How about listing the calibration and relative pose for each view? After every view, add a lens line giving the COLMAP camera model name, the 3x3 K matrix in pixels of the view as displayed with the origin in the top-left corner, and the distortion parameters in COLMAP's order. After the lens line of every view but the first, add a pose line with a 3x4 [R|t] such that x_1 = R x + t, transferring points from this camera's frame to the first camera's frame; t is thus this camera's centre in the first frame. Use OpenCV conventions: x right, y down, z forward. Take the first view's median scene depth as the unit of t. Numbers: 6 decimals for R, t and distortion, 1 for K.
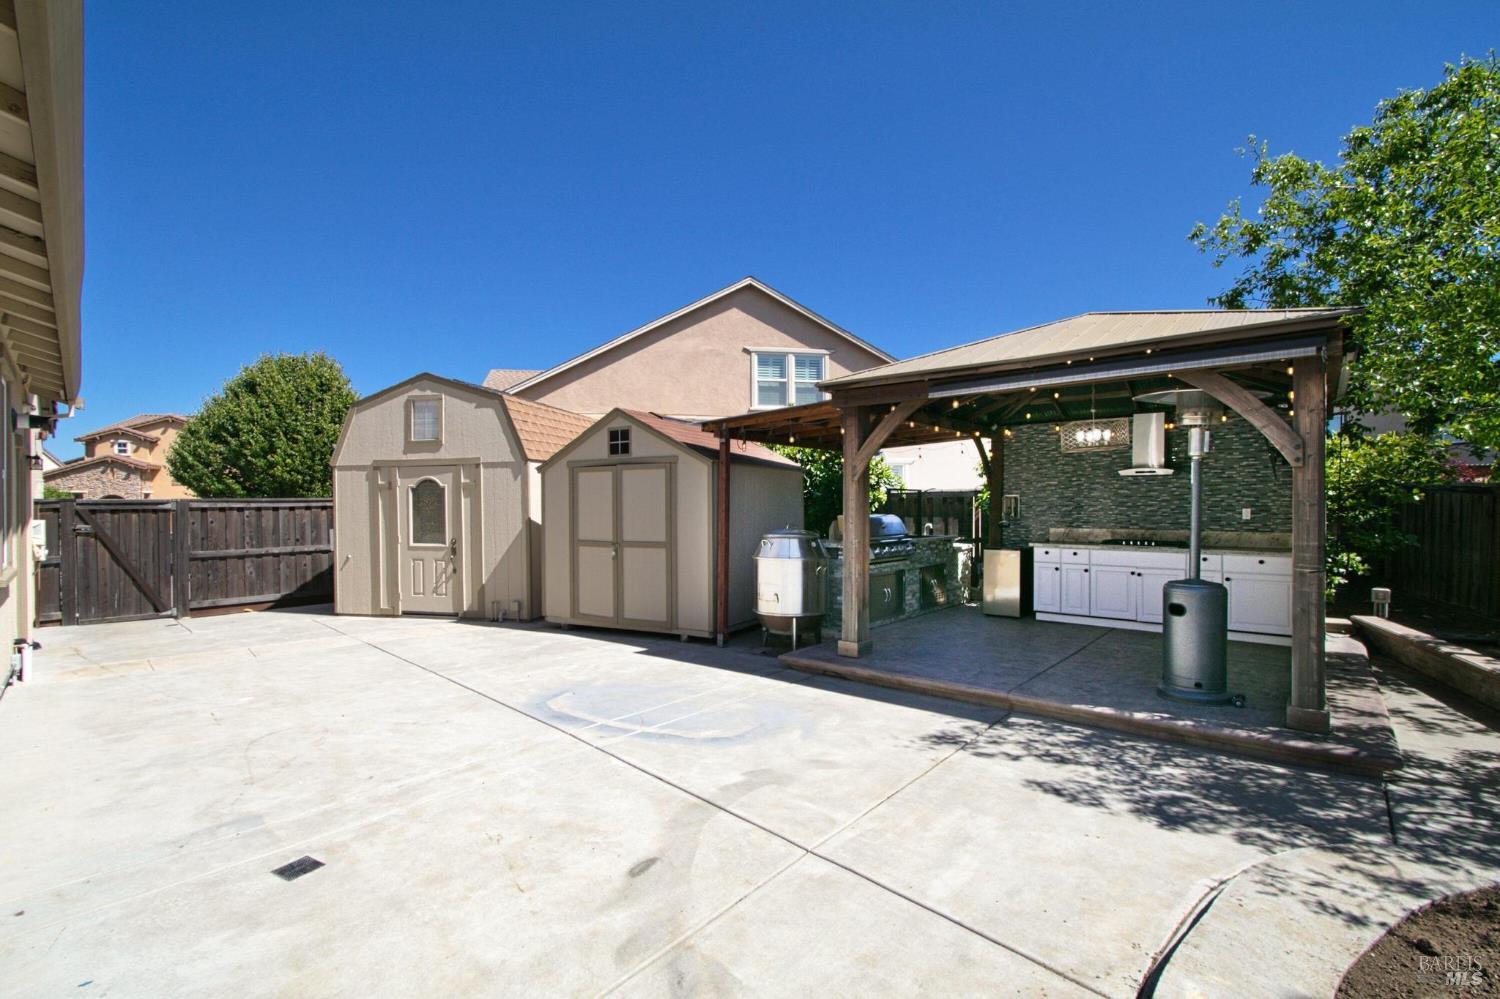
lens RADIAL K [[690.3, 0, 739.7], [0, 690.3, 504.8], [0, 0, 1]] dist [0.002427, -0.000111]
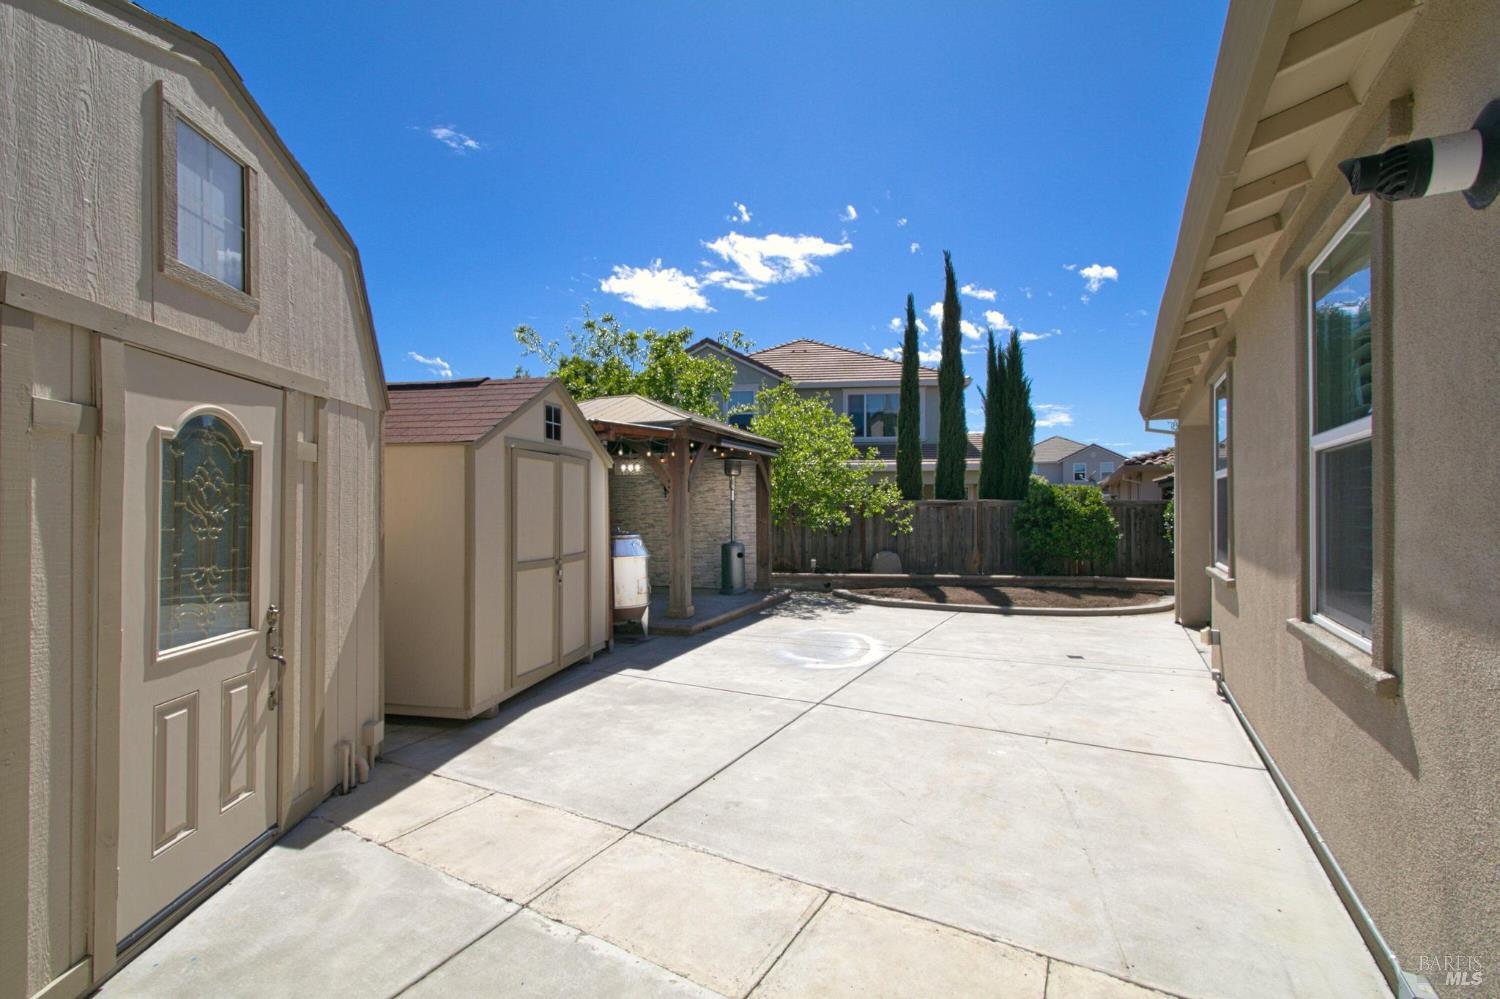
lens RADIAL K [[690.3, 0, 739.7], [0, 690.3, 504.8], [0, 0, 1]] dist [0.002427, -0.000111]
pose [[-0.304208, 0.007709, 0.952575, -0.829494], [-0.000651, 0.999965, -0.008300, 0.002719], [-0.952606, -0.003145, -0.304192, 0.914541]]
